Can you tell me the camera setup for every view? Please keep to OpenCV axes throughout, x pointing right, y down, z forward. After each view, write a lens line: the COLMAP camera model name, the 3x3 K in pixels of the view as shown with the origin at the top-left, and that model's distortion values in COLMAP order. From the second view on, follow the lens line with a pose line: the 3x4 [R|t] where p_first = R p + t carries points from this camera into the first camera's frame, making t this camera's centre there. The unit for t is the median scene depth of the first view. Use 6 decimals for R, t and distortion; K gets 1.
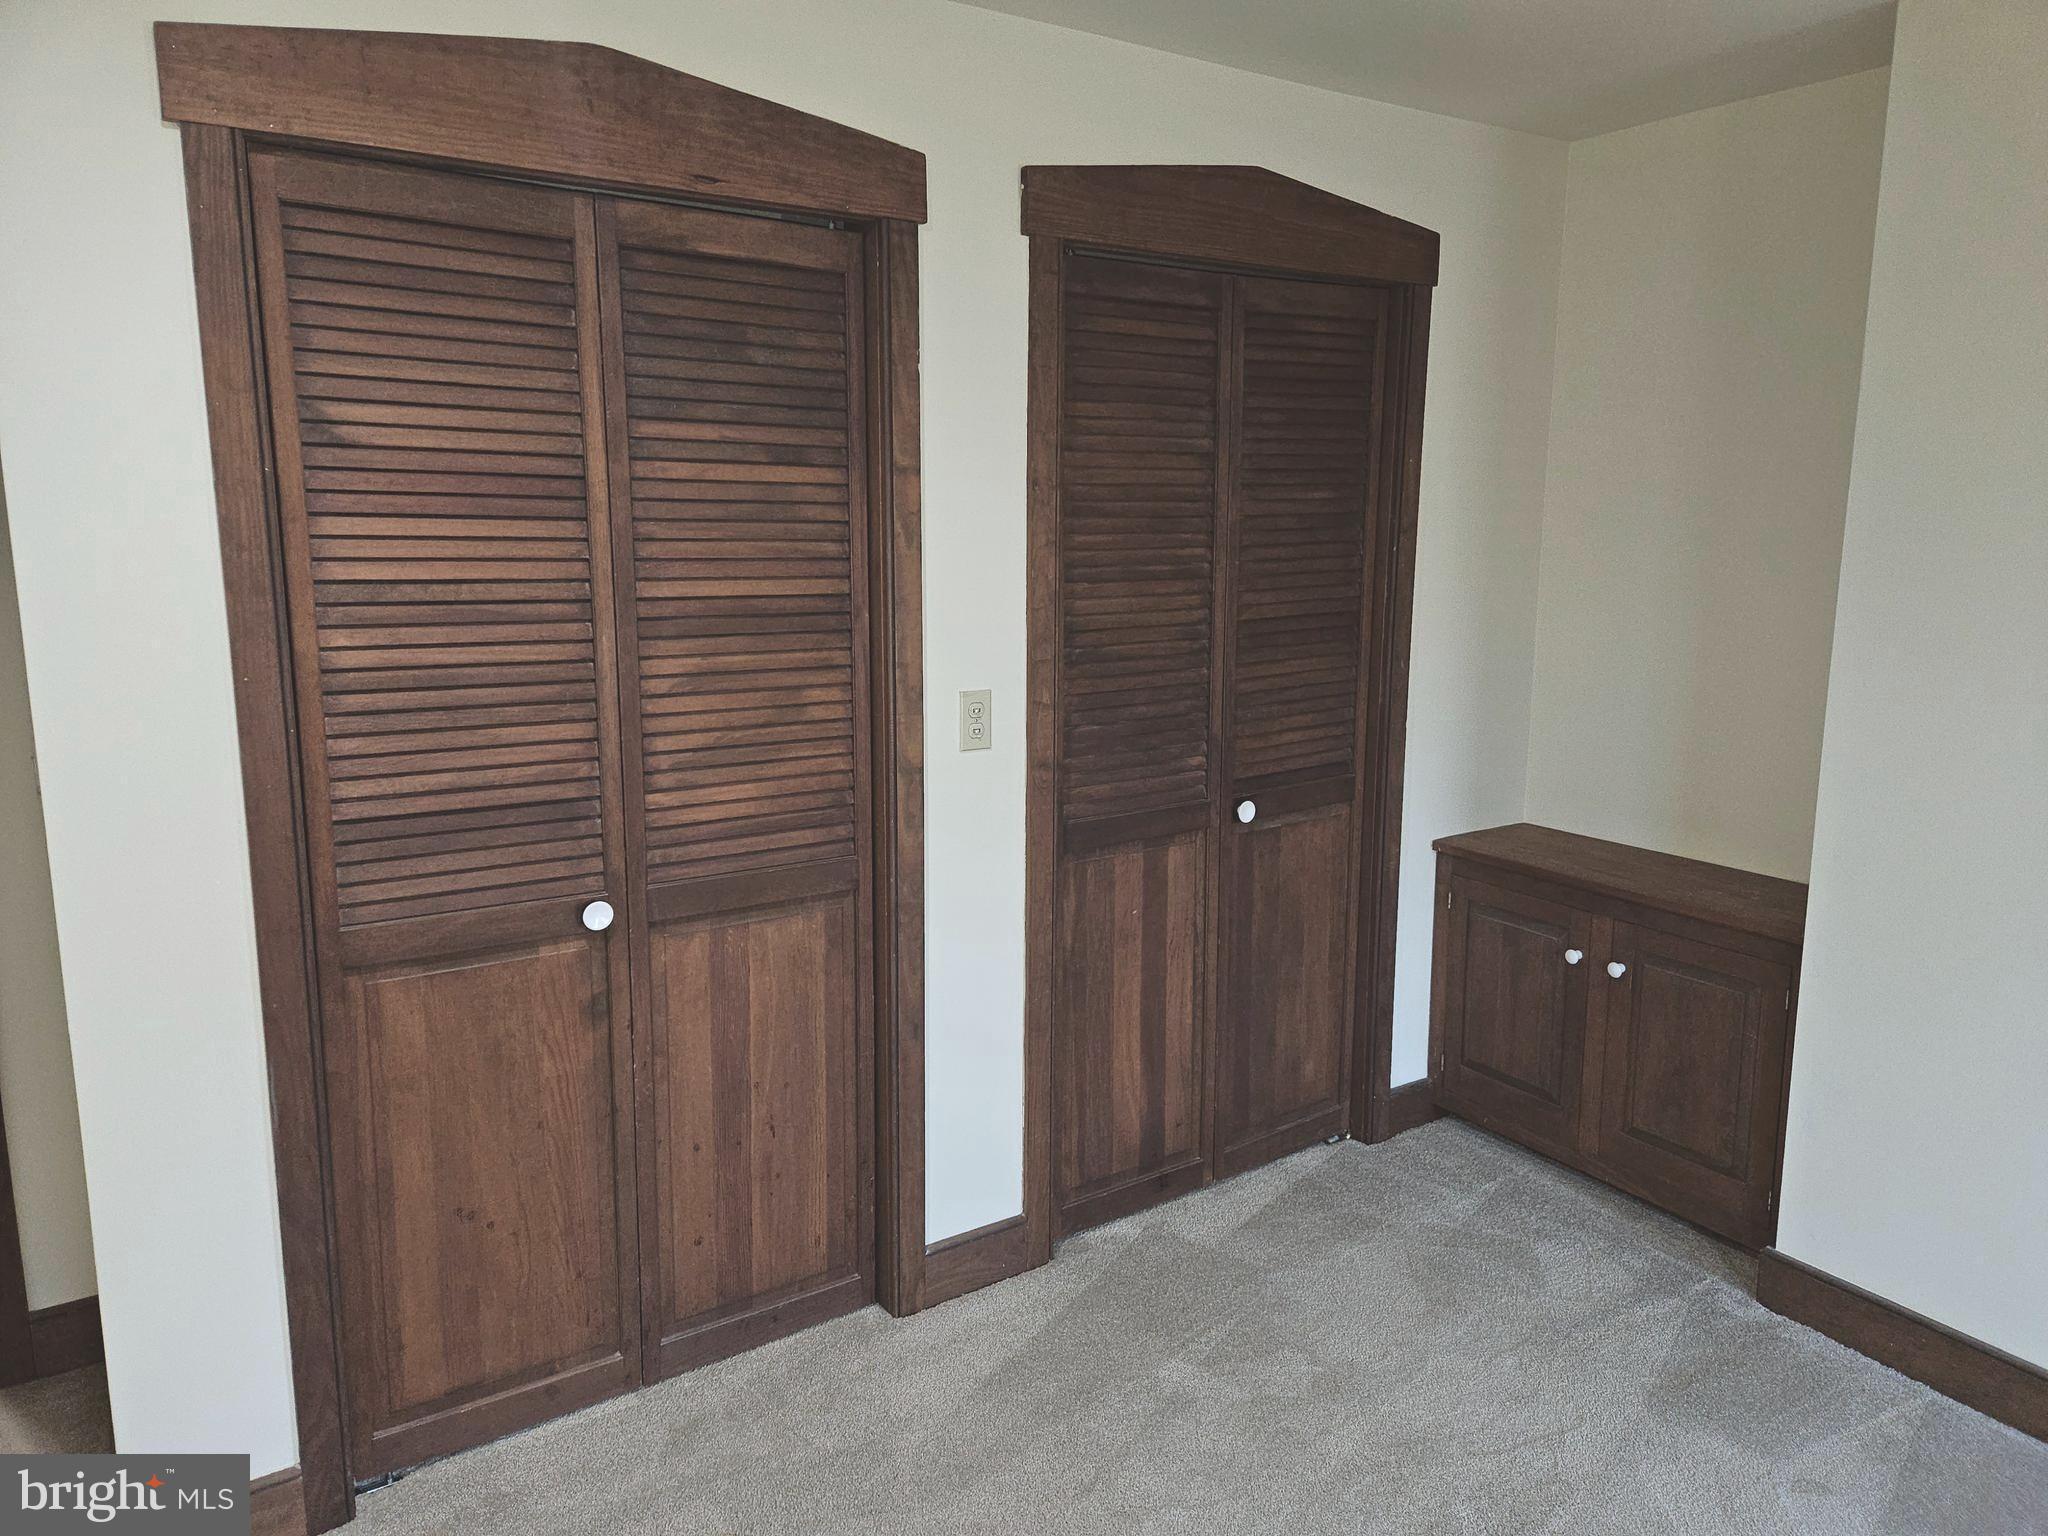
lens RADIAL K [[1378.3, 0, 1026.7], [0, 1378.3, 772.9], [0, 0, 1]] dist [0.061338, -0.046213]
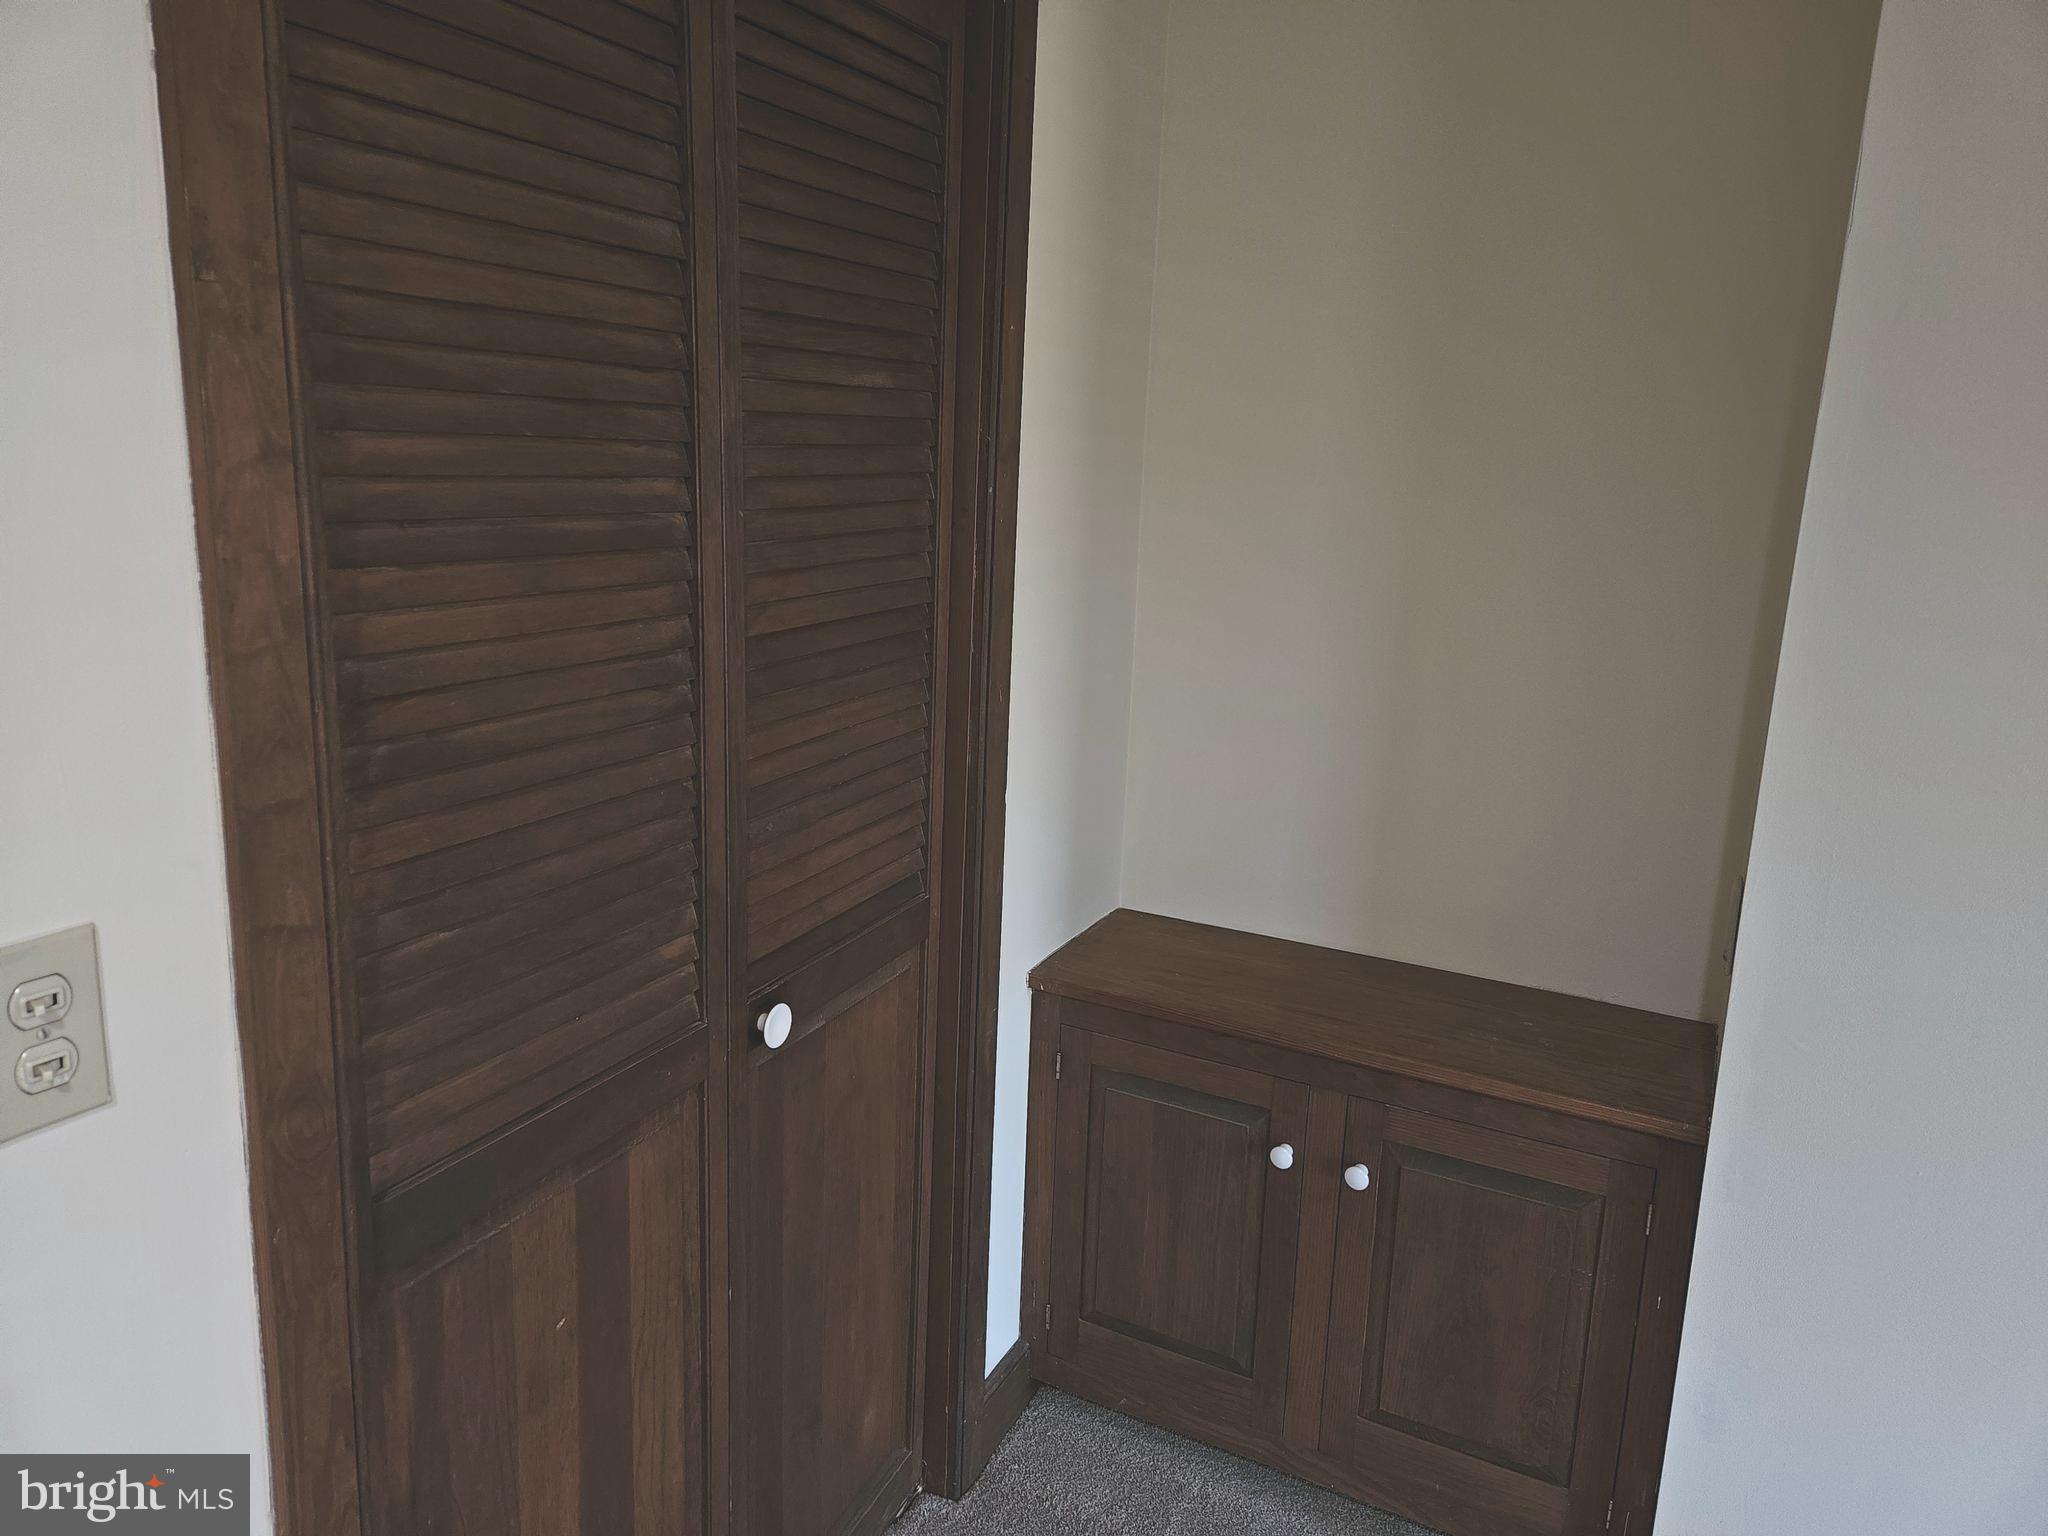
lens RADIAL K [[1378.3, 0, 1043.5], [0, 1378.3, 748.5], [0, 0, 1]] dist [0.061338, -0.046213]
pose [[0.861299, -0.071896, 0.502987, 0.001648], [0.053894, 0.997281, 0.050263, -0.092126], [-0.505233, -0.016184, 0.862831, 0.551114]]
